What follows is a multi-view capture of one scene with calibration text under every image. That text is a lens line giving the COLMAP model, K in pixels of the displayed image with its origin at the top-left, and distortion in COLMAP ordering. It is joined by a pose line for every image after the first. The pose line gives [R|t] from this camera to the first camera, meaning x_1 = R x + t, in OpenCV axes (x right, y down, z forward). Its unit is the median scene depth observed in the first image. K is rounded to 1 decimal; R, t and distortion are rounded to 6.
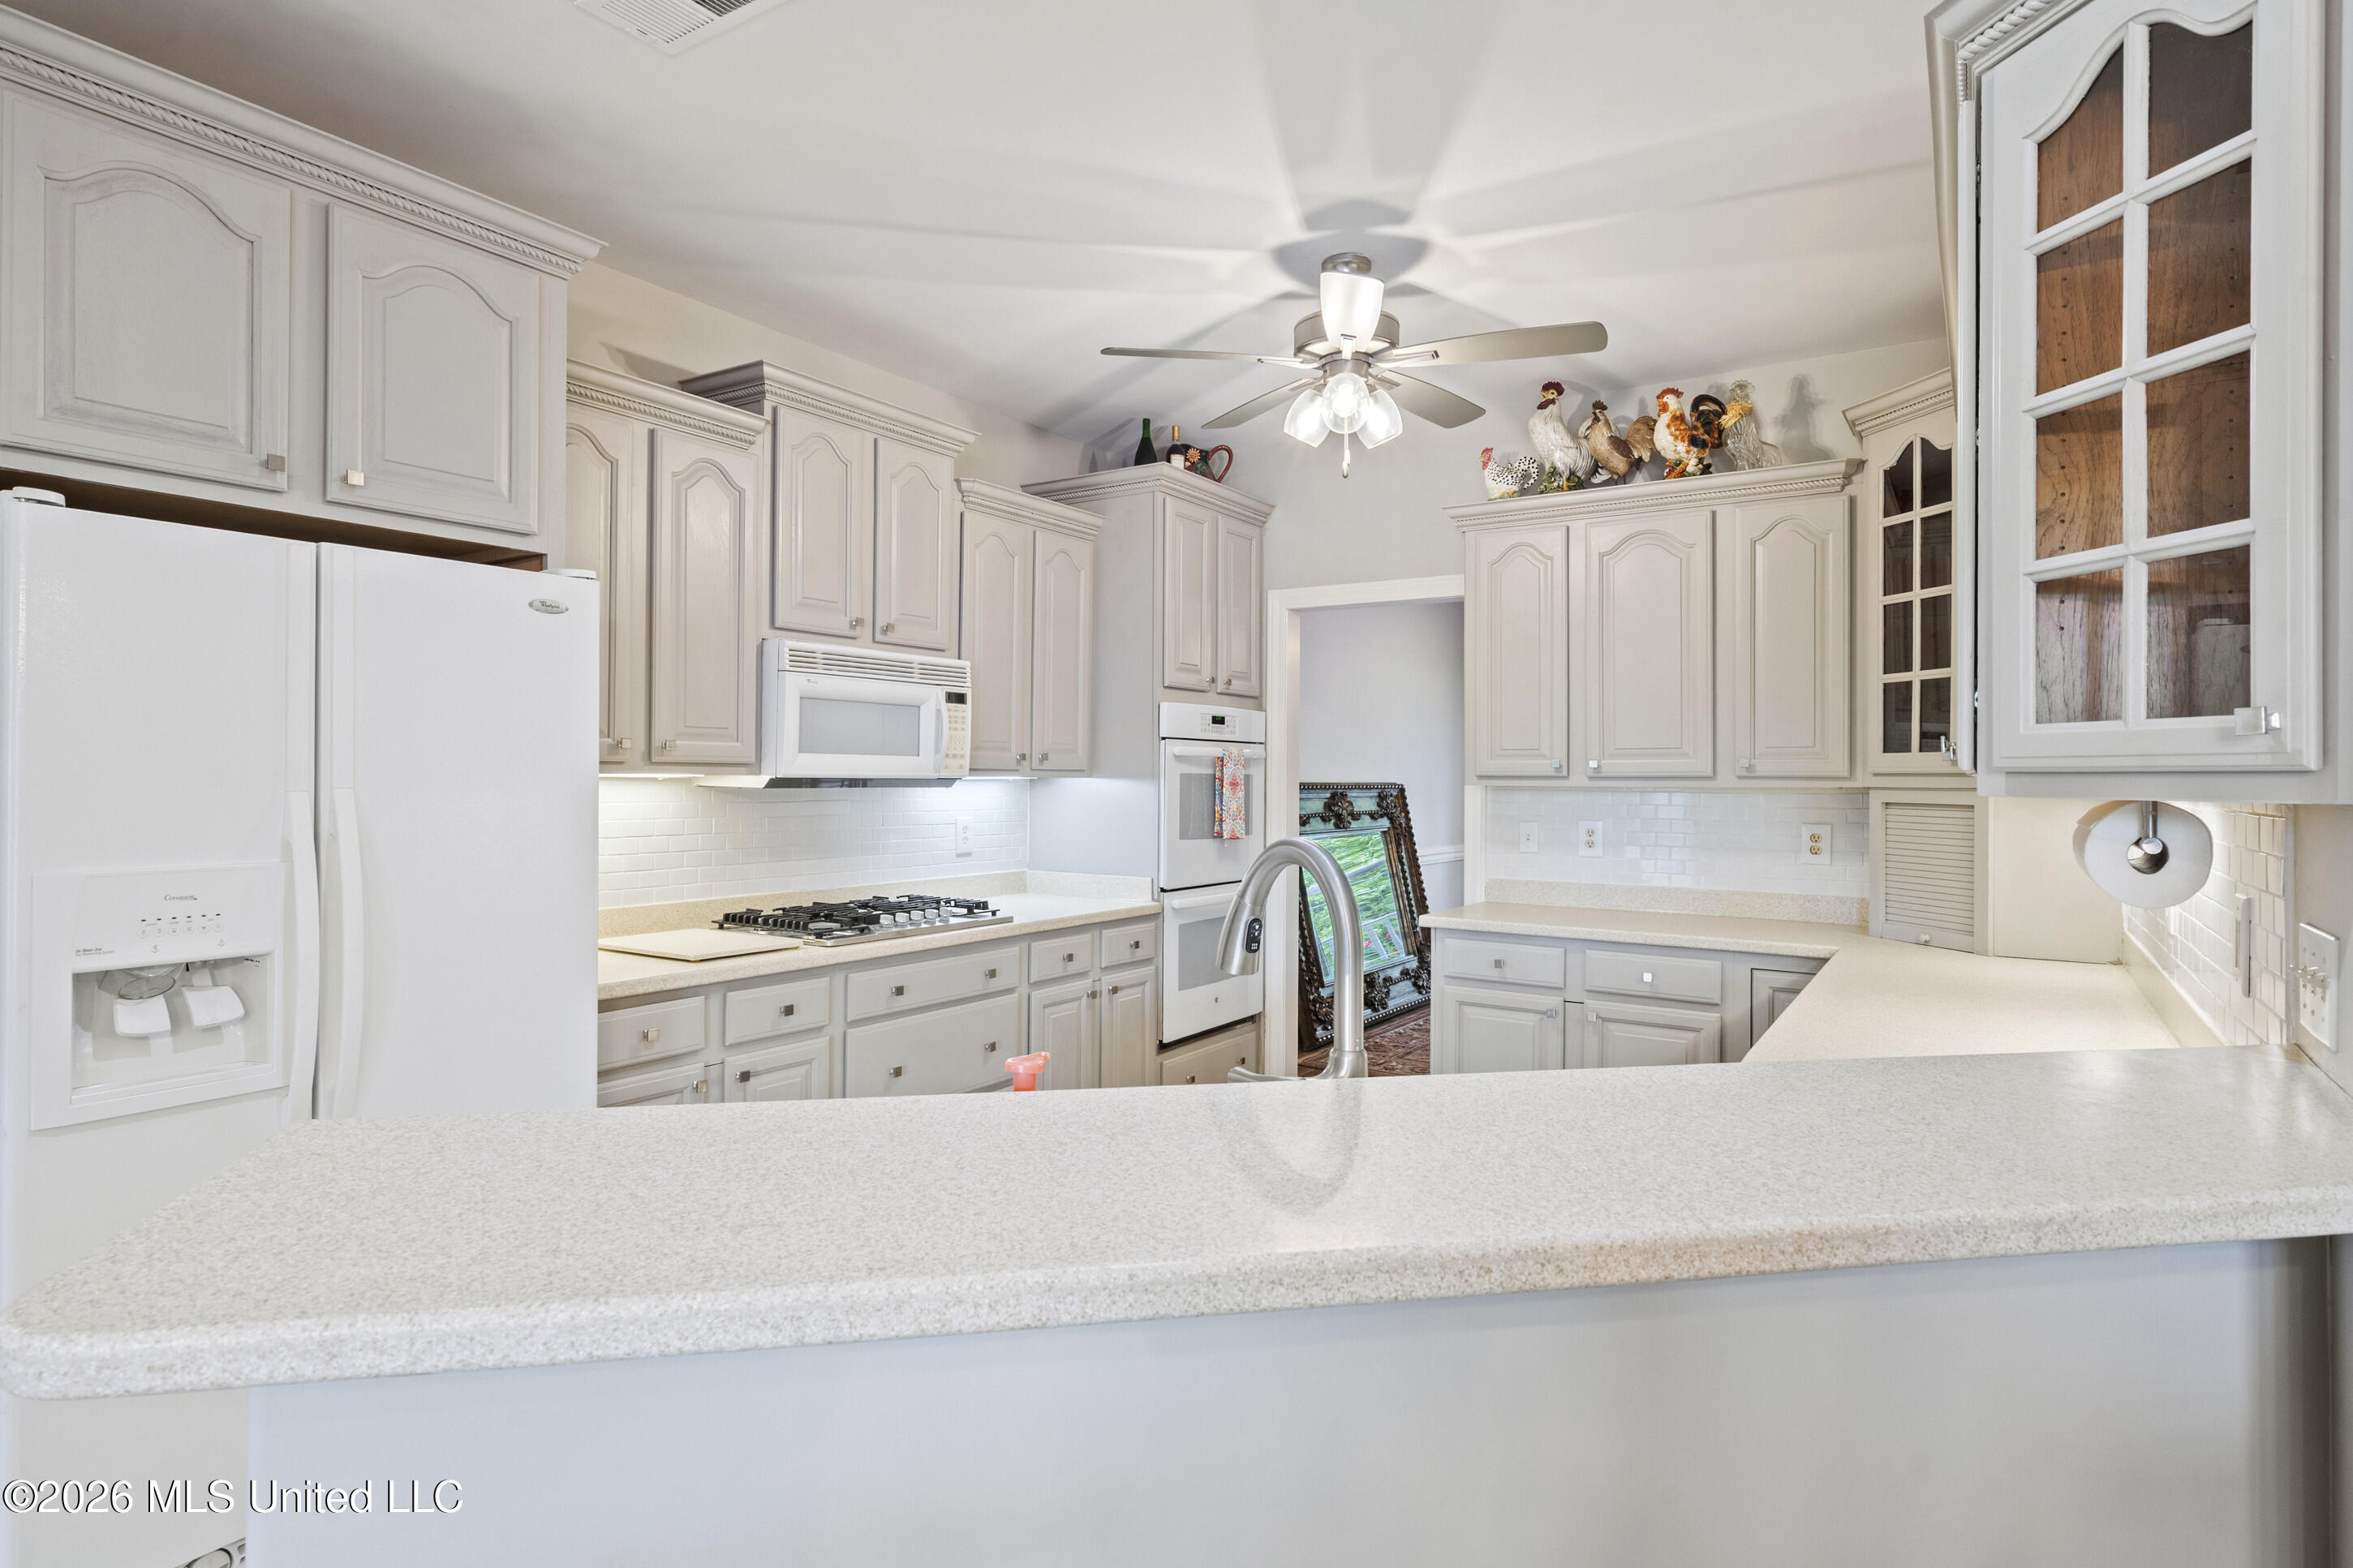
lens RADIAL K [[1233.3, 0, 1172.7], [0, 1233.3, 777.0], [0, 0, 1]] dist [-0.000441, 0.000011]
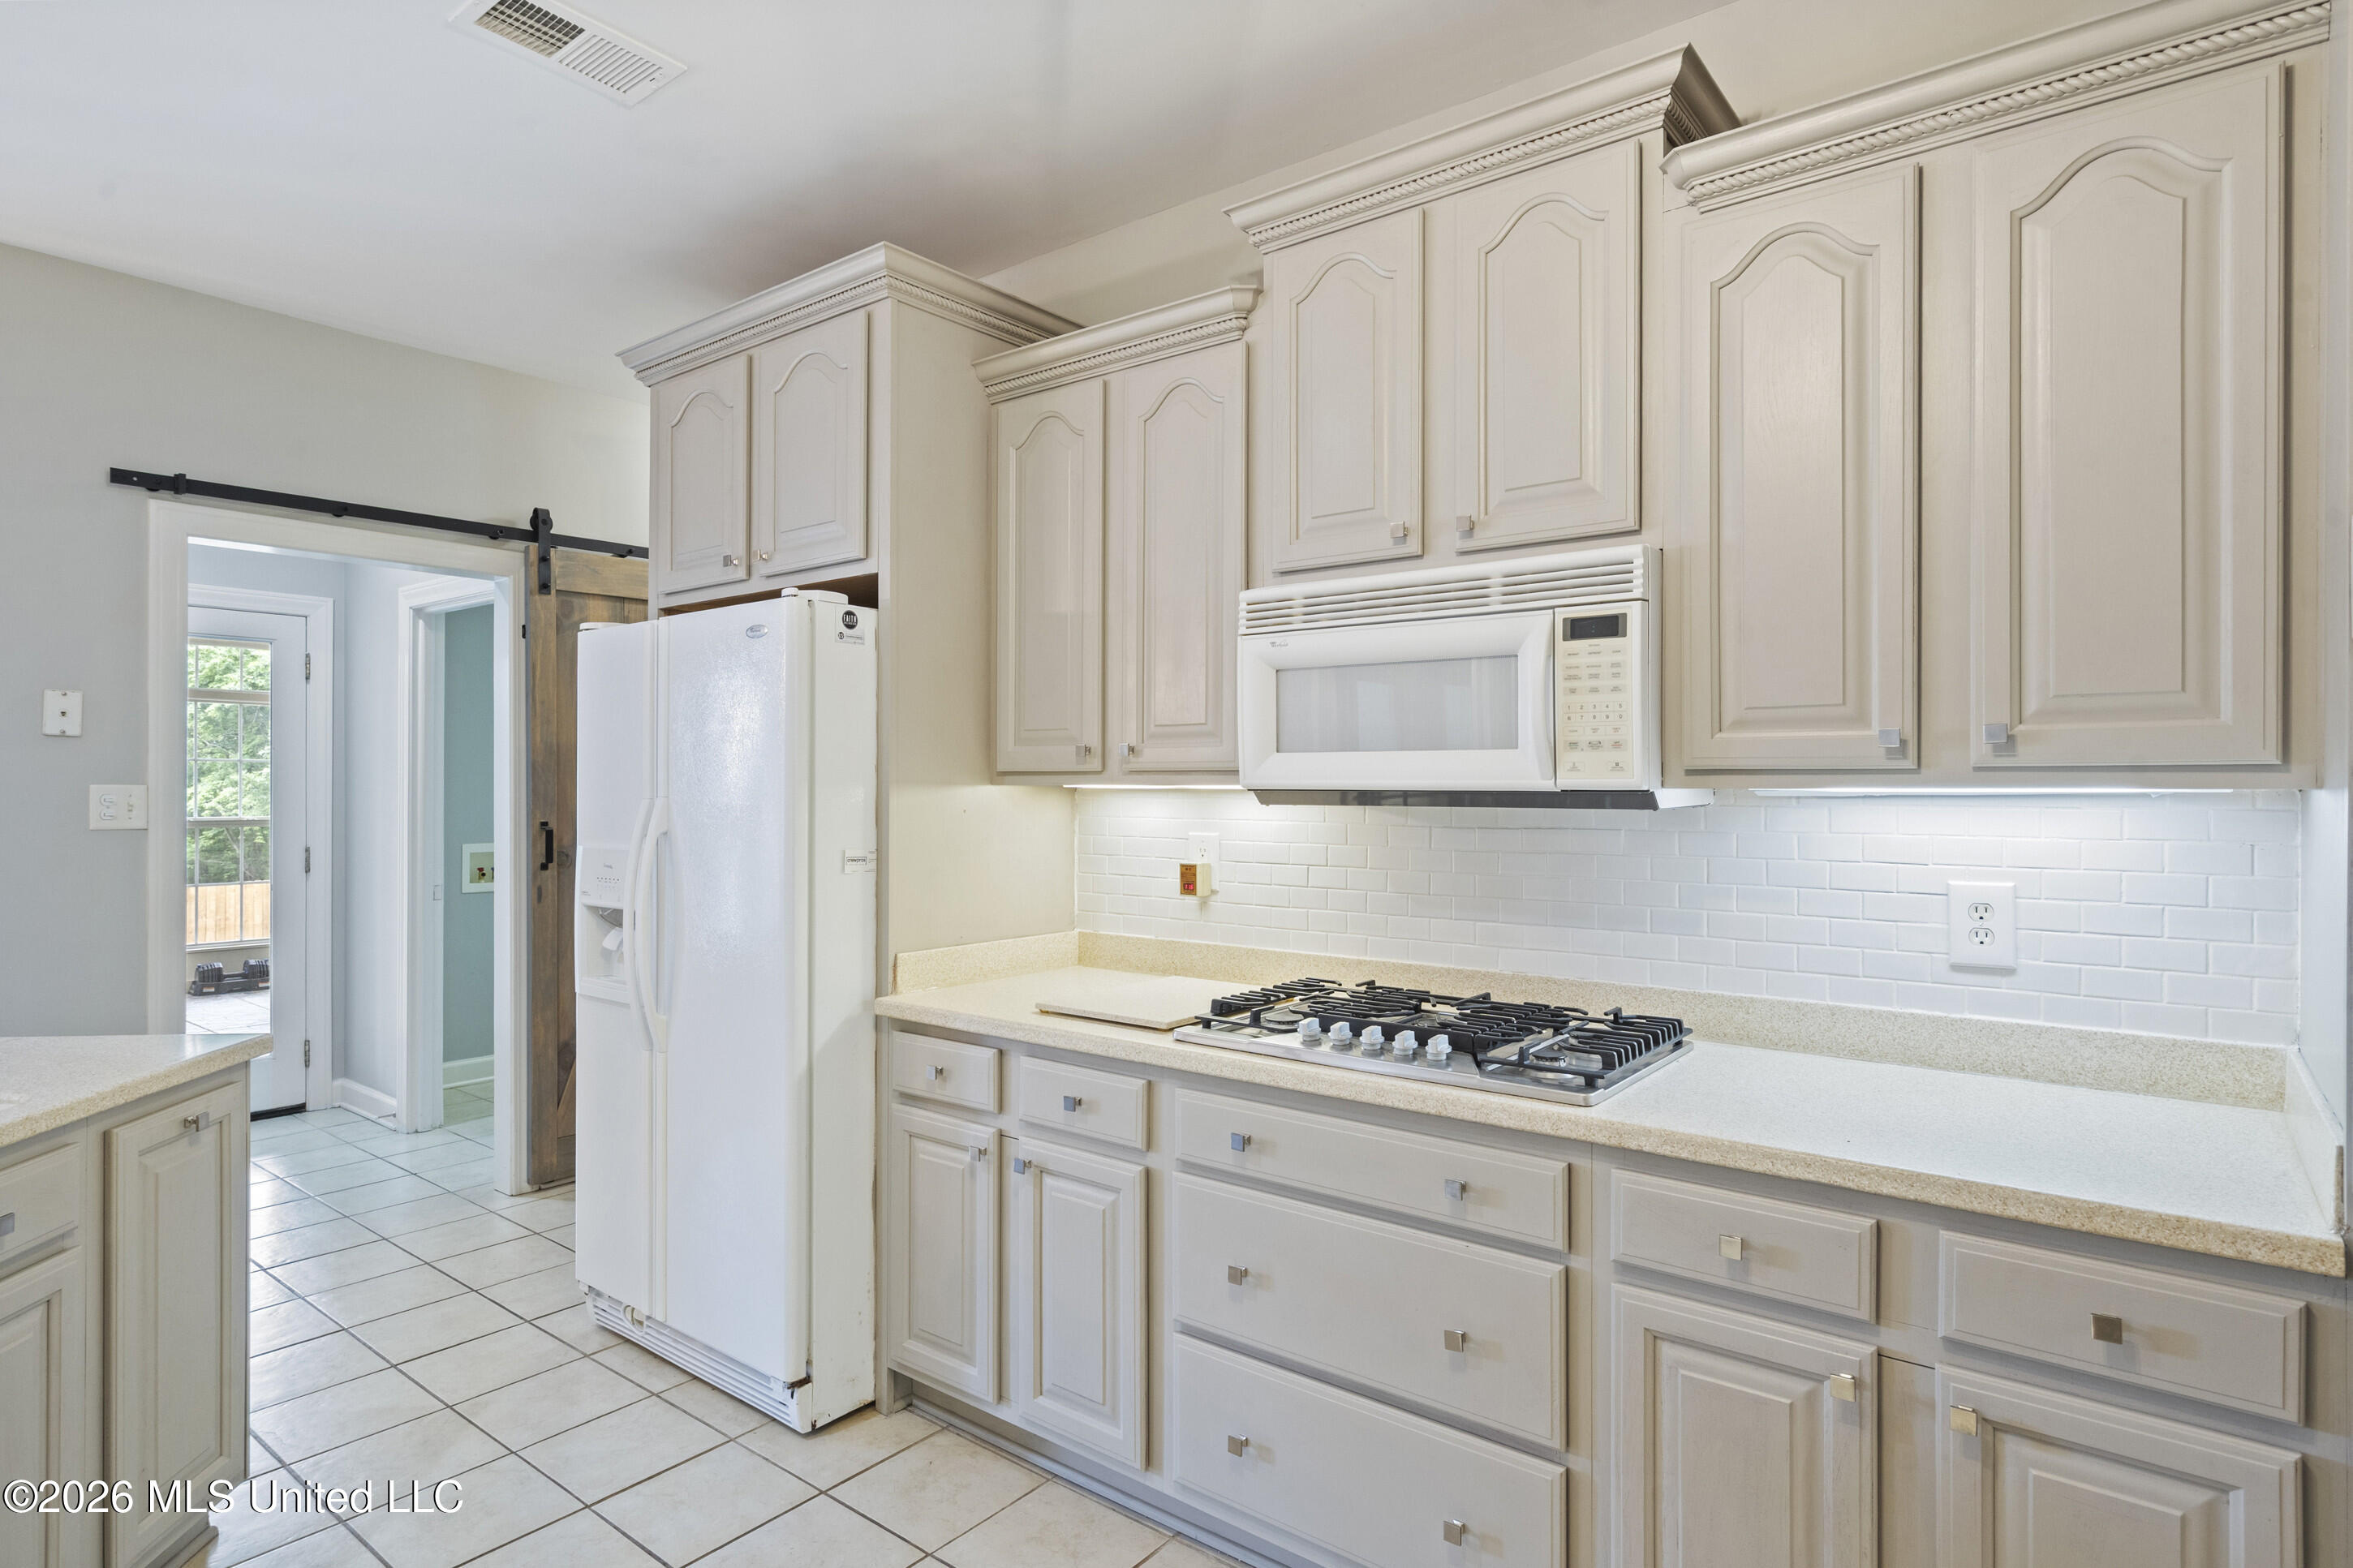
lens RADIAL K [[1276.4, 0, 1171.8], [0, 1276.4, 782.4], [0, 0, 1]] dist [-0.002860, -0.000074]
pose [[-0.098236, -0.006930, -0.995139, 0.354162], [-0.001090, 0.999976, -0.006856, 0.001446], [0.995163, 0.000411, -0.098241, 0.902573]]
